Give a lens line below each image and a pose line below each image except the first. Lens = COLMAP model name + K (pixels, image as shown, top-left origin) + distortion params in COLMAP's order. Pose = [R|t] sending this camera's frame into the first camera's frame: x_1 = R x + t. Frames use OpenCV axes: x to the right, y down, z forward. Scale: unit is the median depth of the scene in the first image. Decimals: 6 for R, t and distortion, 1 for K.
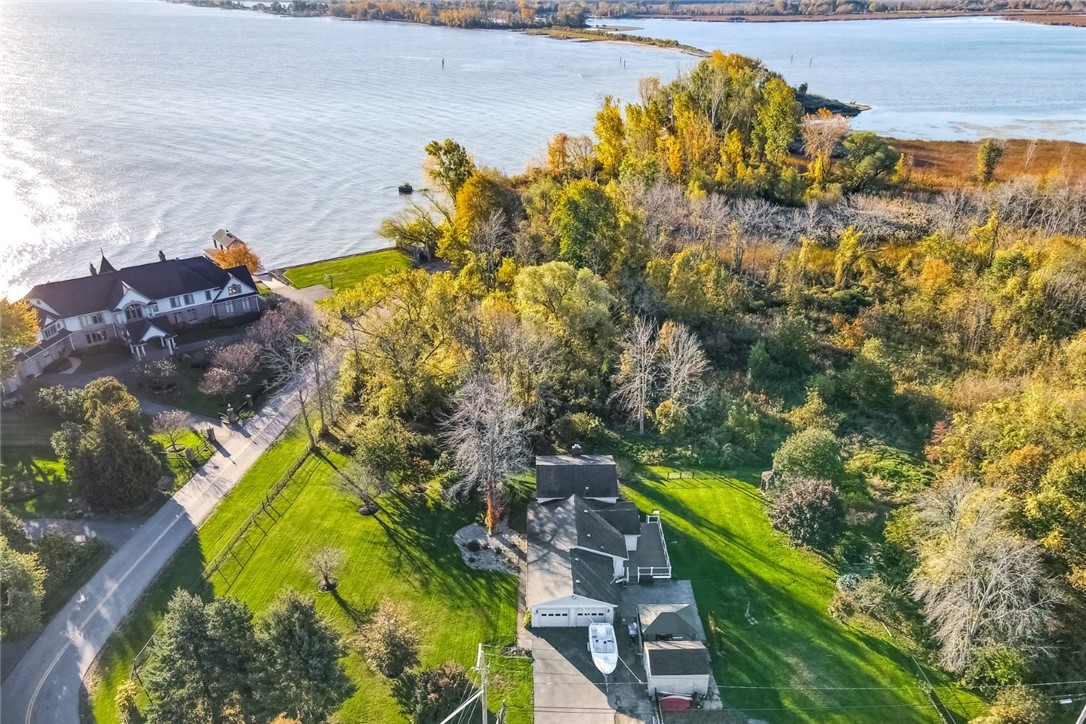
lens RADIAL K [[796.0, 0, 548.3], [0, 796.0, 435.8], [0, 0, 1]] dist [0.030680, 0.010640]
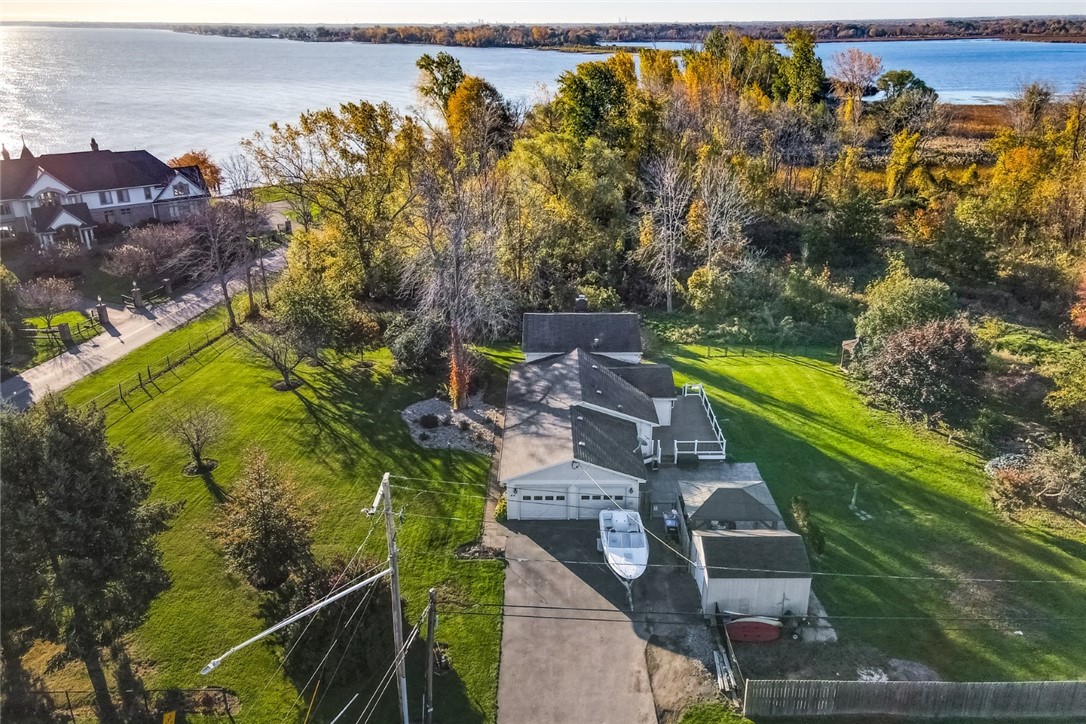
lens RADIAL K [[792.2, 0, 547.9], [0, 792.2, 358.7], [0, 0, 1]] dist [0.037983, 0.010130]
pose [[0.999877, 0.002956, -0.015420, 0.015691], [-0.004795, 0.992691, -0.120587, 0.150371], [0.014951, 0.120646, 0.992583, 0.293727]]
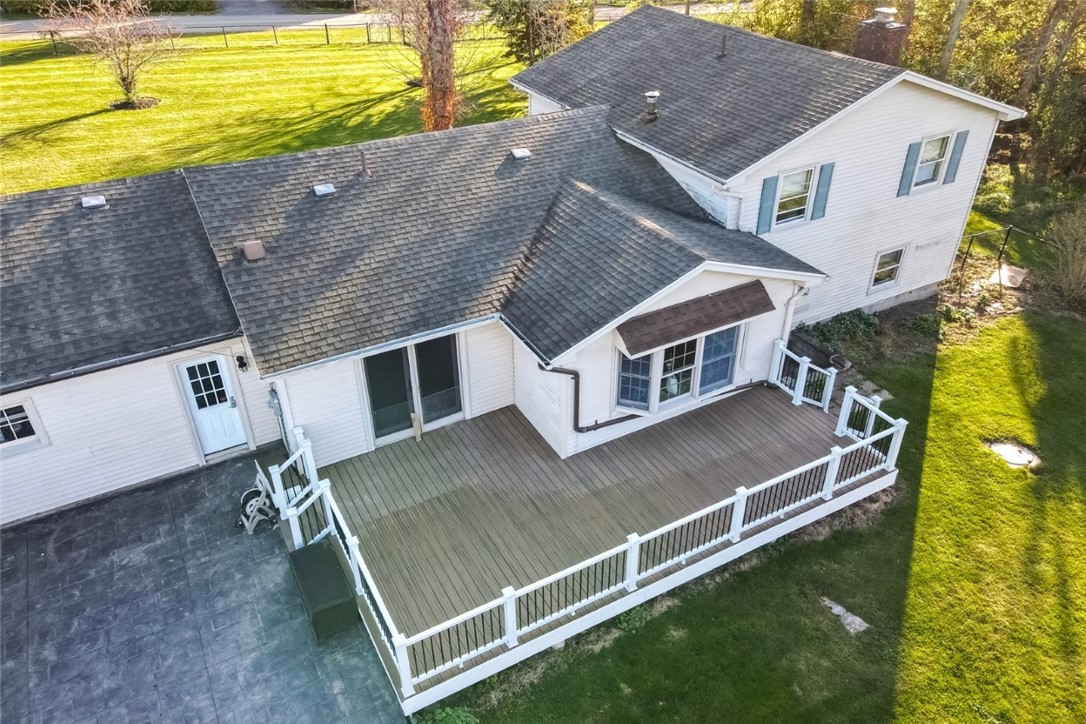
lens RADIAL K [[792.2, 0, 547.9], [0, 792.2, 358.7], [0, 0, 1]] dist [0.037983, 0.010130]
pose [[0.472522, 0.479950, -0.739169, 0.197688], [-0.434034, 0.856675, 0.278787, 0.071812], [0.767032, 0.189092, 0.613112, 0.793132]]
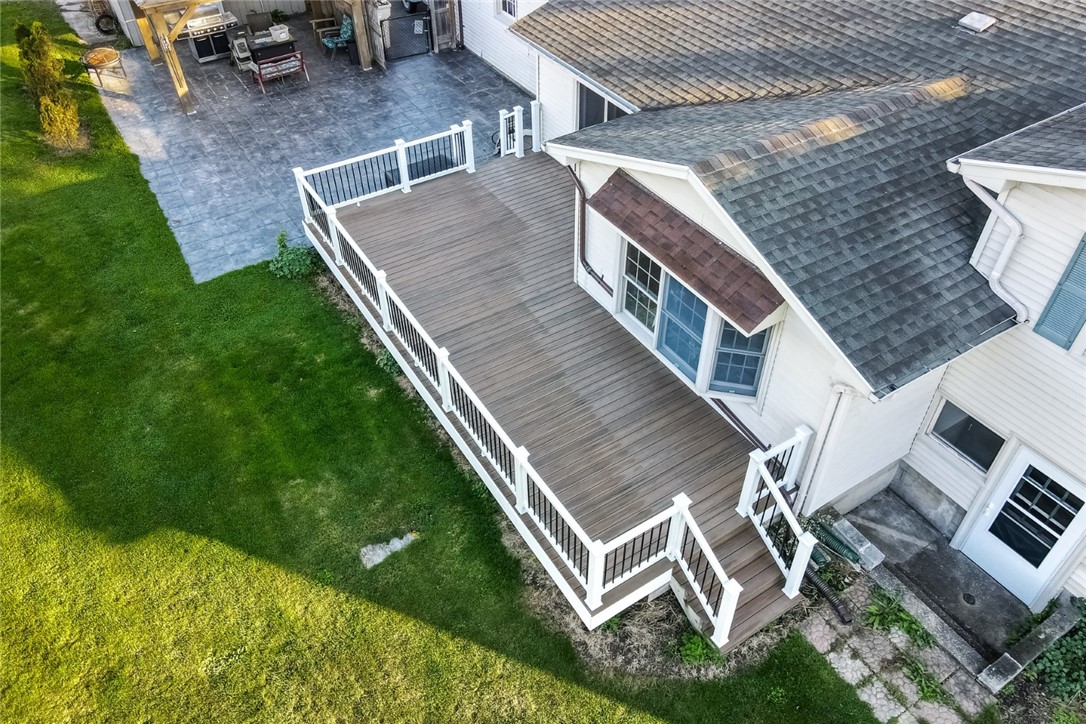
lens RADIAL K [[789.3, 0, 546.5], [0, 789.3, 338.3], [0, 0, 1]] dist [0.035509, 0.003150]
pose [[-0.853472, 0.349022, -0.387000, 0.157542], [-0.255826, 0.366376, 0.894607, 0.012300], [0.454025, 0.862527, -0.223403, 0.926362]]
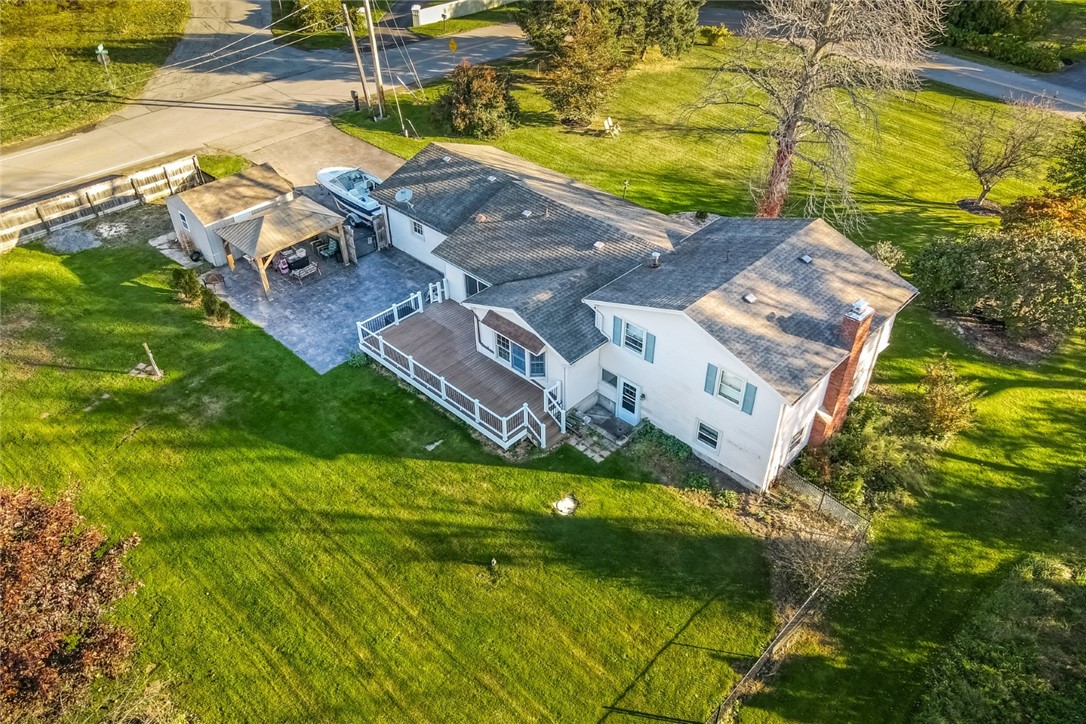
lens RADIAL K [[787.8, 0, 543.7], [0, 787.8, 376.3], [0, 0, 1]] dist [0.036117, 0.002807]
pose [[-0.707134, 0.444028, -0.550273, 0.275246], [-0.343726, 0.464225, 0.816302, -0.163352], [0.617911, 0.766378, -0.175645, 0.978760]]
